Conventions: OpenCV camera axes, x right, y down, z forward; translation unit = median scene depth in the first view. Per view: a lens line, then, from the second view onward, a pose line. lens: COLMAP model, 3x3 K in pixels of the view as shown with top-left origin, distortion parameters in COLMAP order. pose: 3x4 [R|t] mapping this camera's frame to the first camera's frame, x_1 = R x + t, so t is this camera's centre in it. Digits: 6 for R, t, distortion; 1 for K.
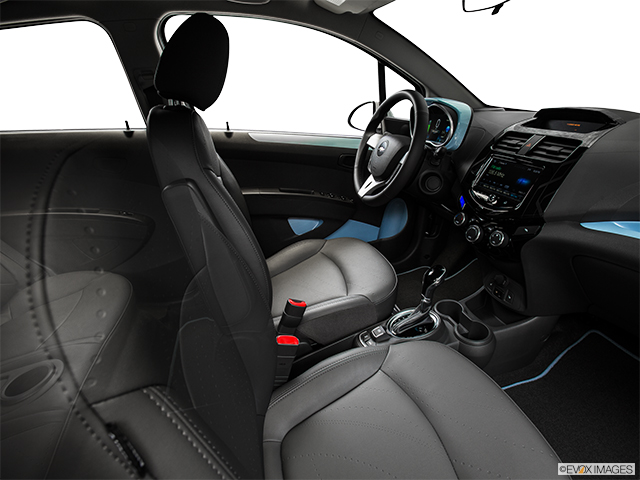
lens RADIAL K [[325.4, 0, 324.7], [0, 325.4, 236.8], [0, 0, 1]] dist [-0.033292, 0.004556]
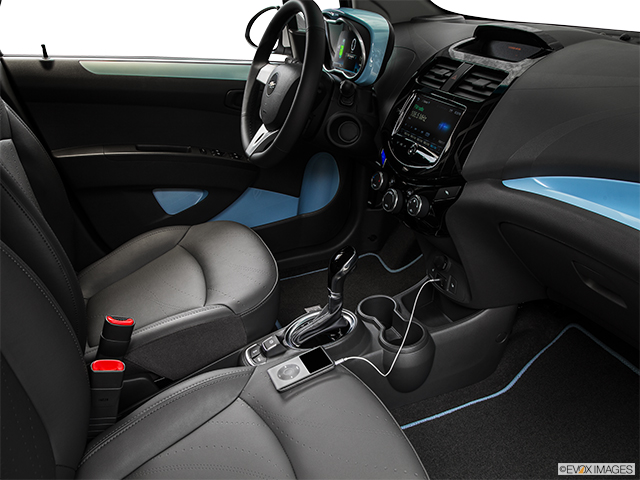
lens RADIAL K [[551.8, 0, 320.0], [0, 551.8, 240.8], [0, 0, 1]] dist [-0.044368, 0.028485]
pose [[0.993308, -0.052316, 0.102966, 0.145200], [0.047760, 0.997789, 0.046226, 0.013947], [-0.105157, -0.040999, 0.993610, -0.195846]]
